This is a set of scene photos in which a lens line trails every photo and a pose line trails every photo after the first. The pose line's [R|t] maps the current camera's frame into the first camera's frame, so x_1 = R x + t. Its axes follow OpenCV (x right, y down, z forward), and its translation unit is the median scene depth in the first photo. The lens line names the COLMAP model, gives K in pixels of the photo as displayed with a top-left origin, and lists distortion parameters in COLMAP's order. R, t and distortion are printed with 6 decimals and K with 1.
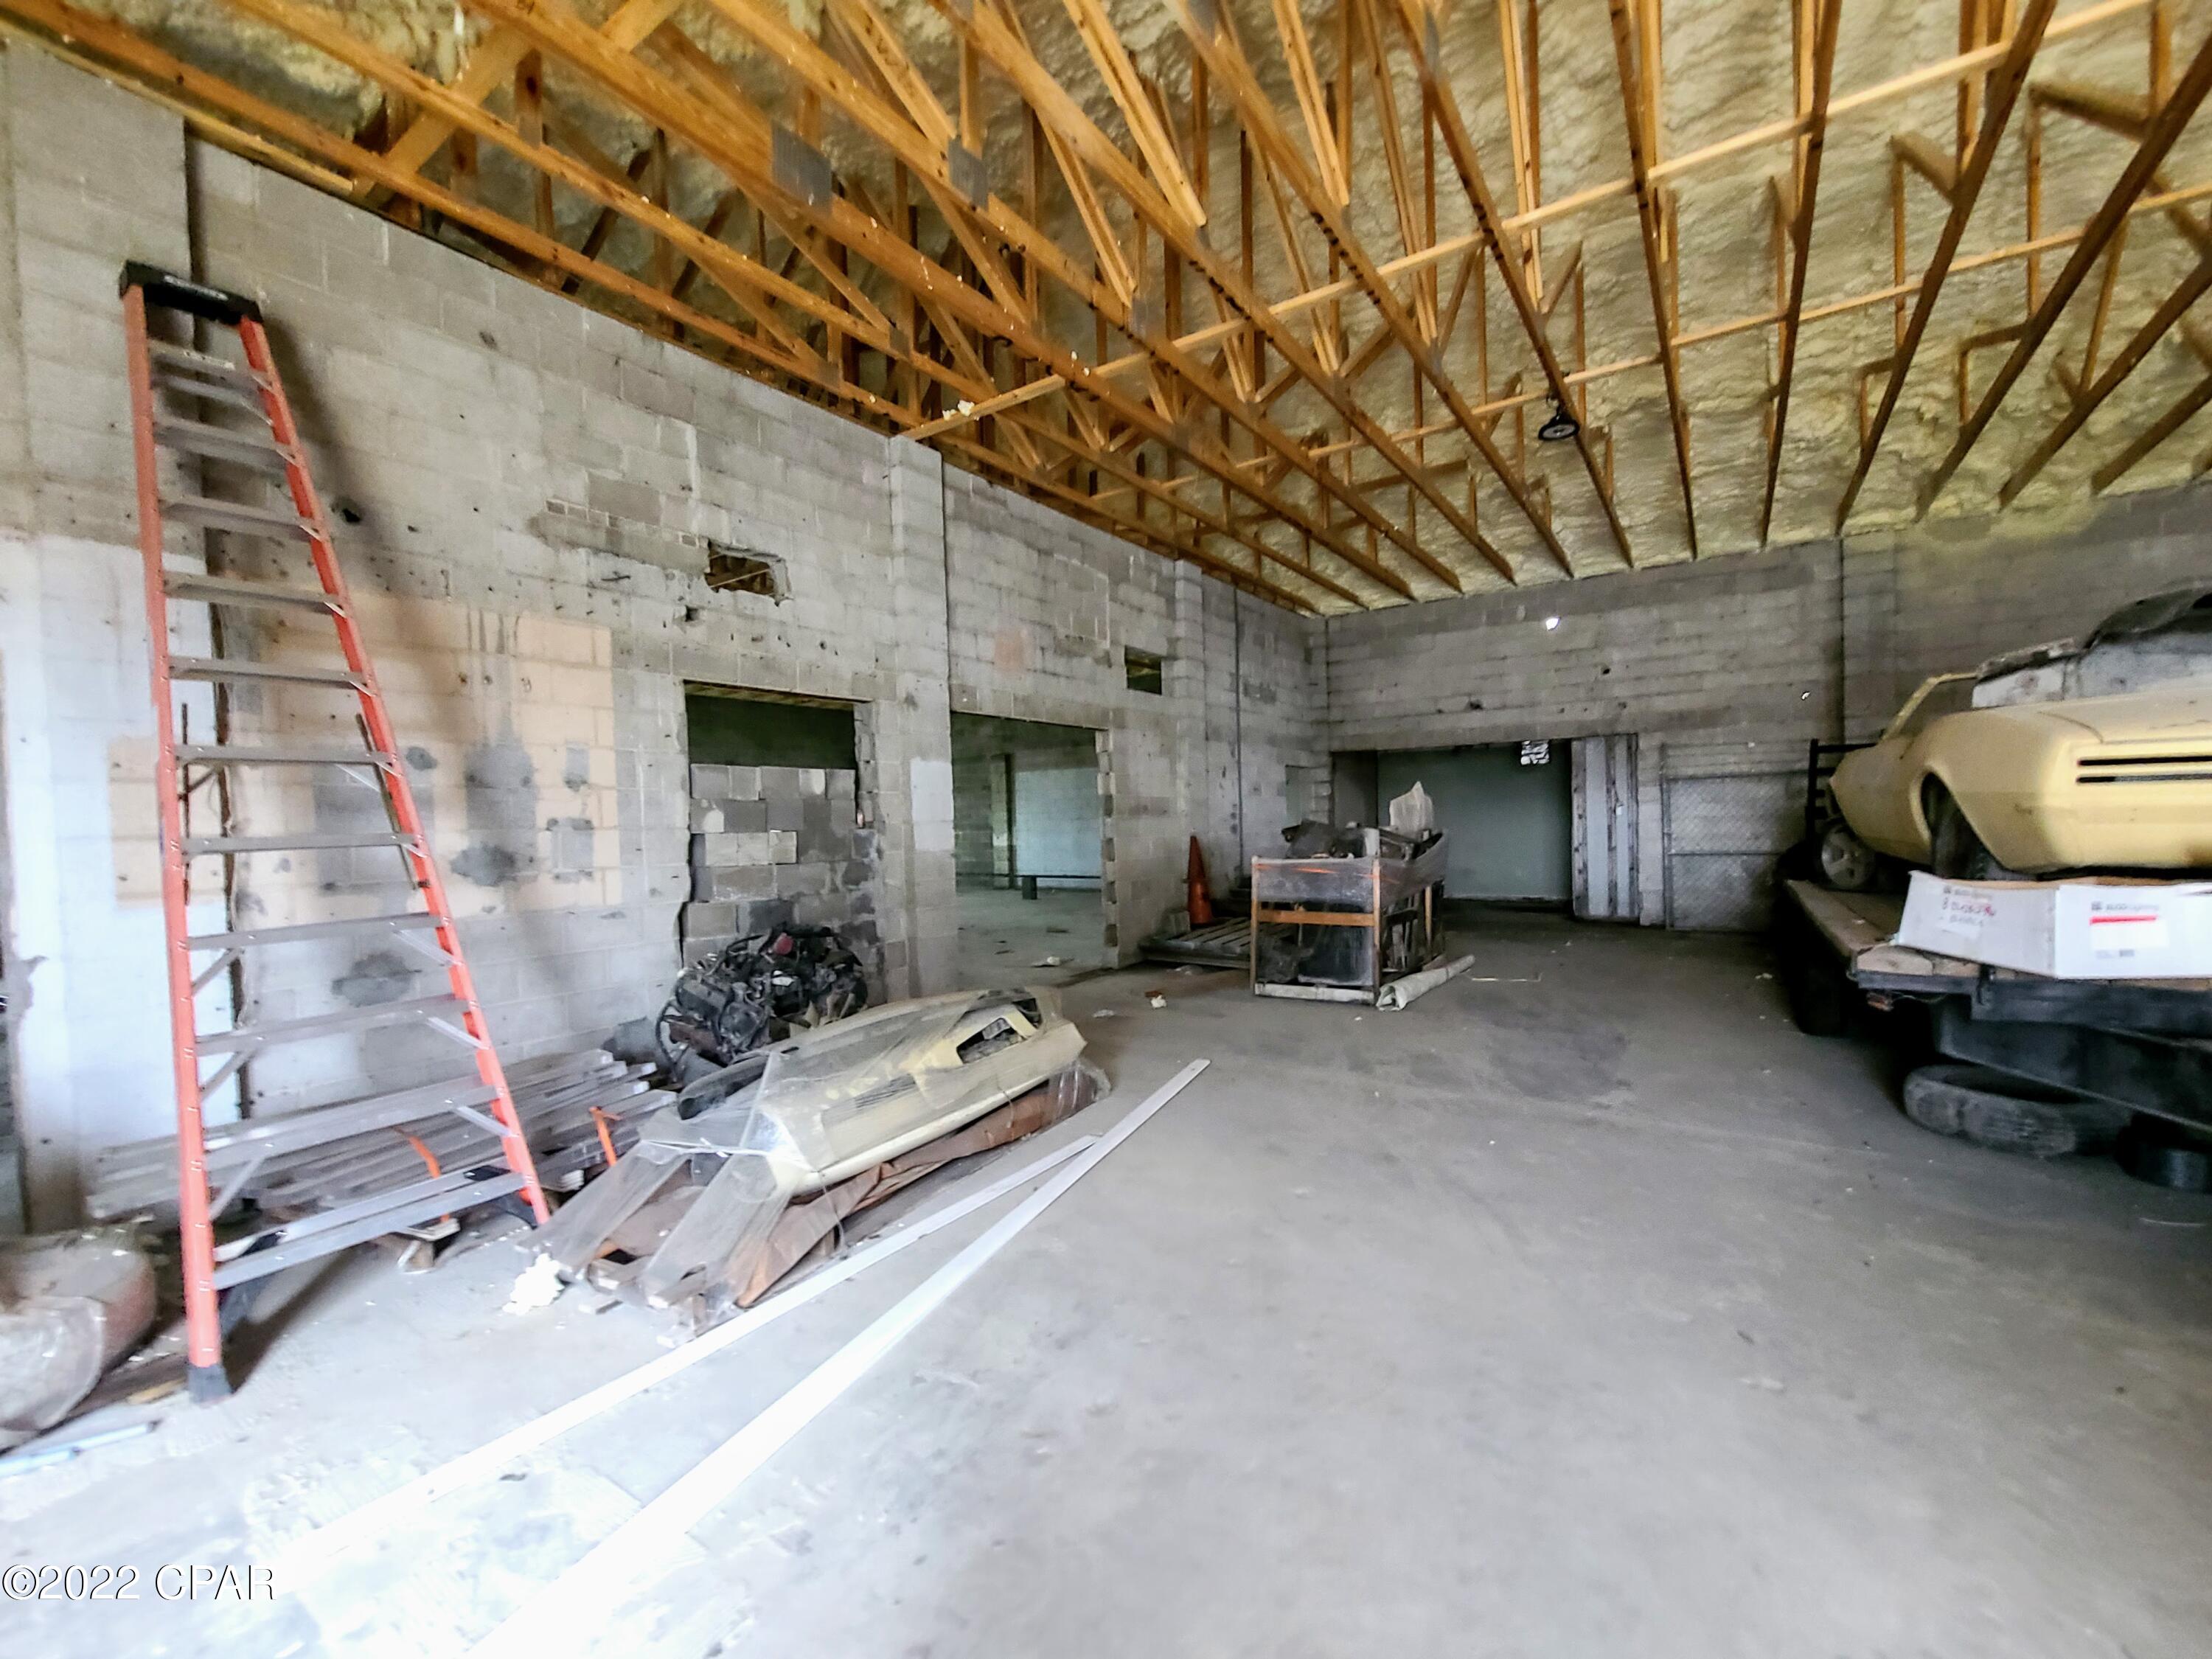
lens RADIAL K [[895.3, 0, 1109.8], [0, 895.3, 840.5], [0, 0, 1]] dist [0.000150, 0.000000]
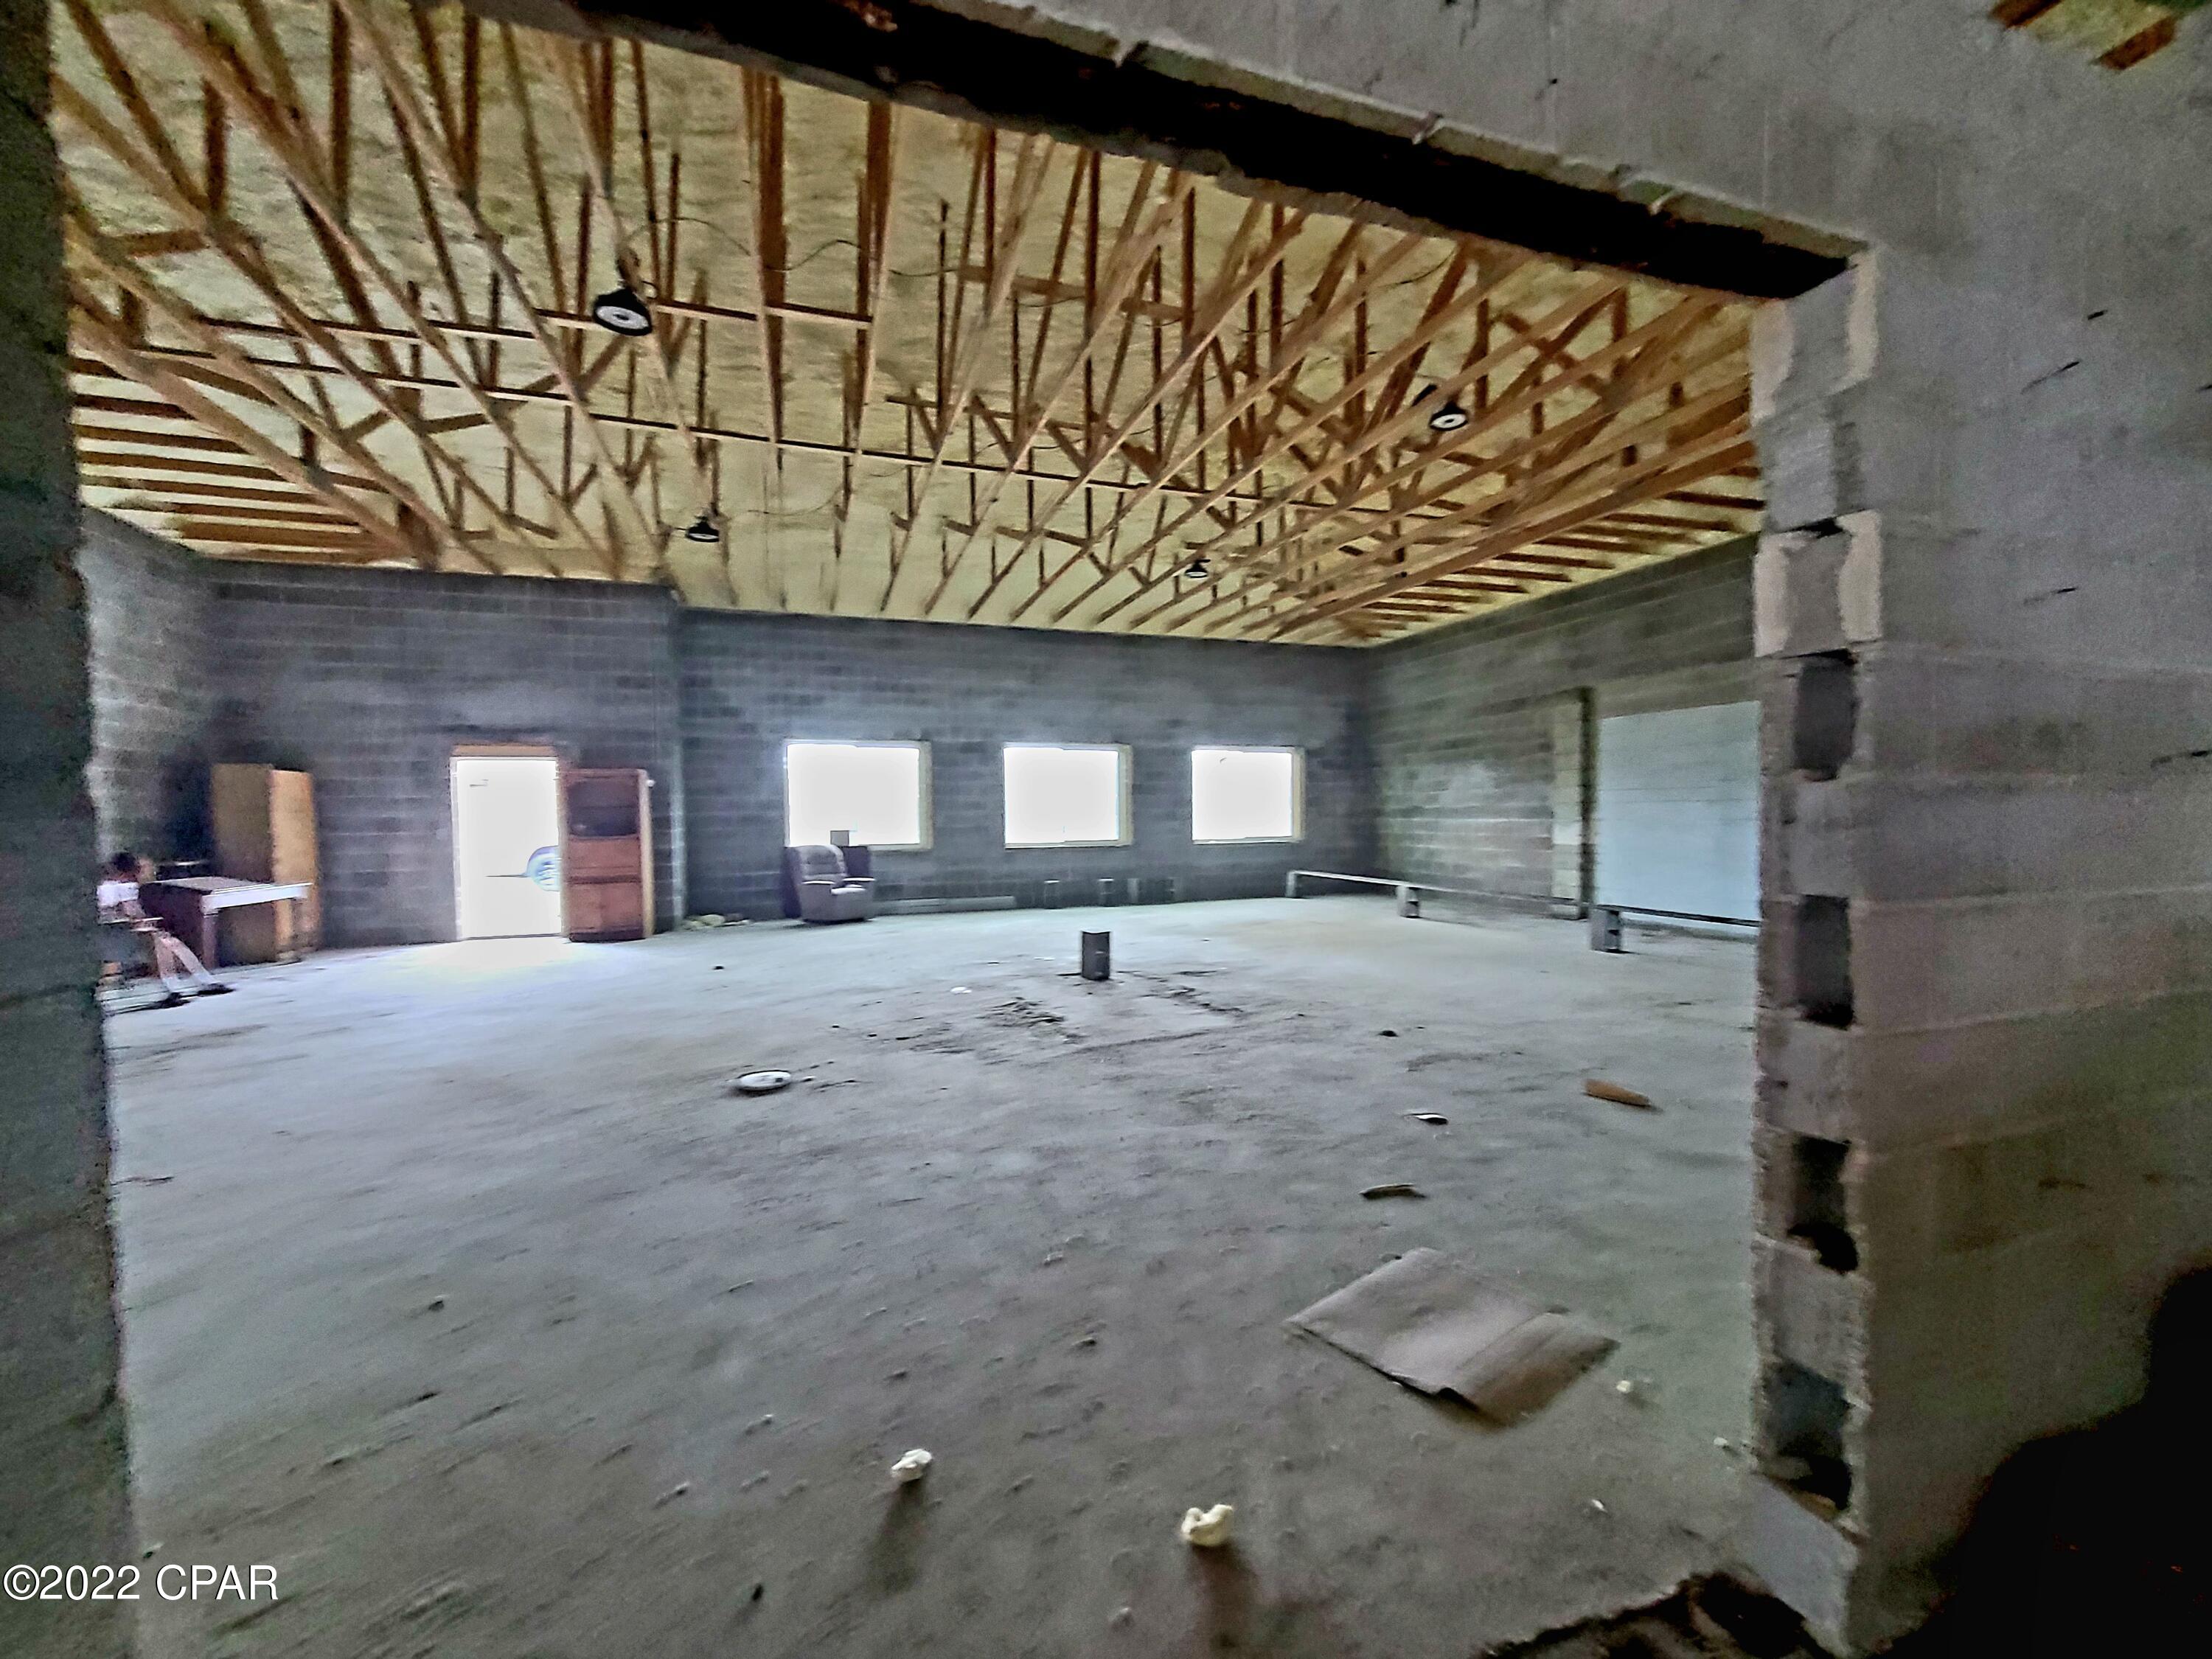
lens RADIAL K [[895.5, 0, 1106.7], [0, 895.5, 818.0], [0, 0, 1]] dist [0.002684, 0.000234]
pose [[0.791672, 0.027381, -0.610333, -0.004616], [-0.029654, 0.999540, 0.006377, -0.014470], [0.610227, 0.013050, 0.792119, 0.763214]]
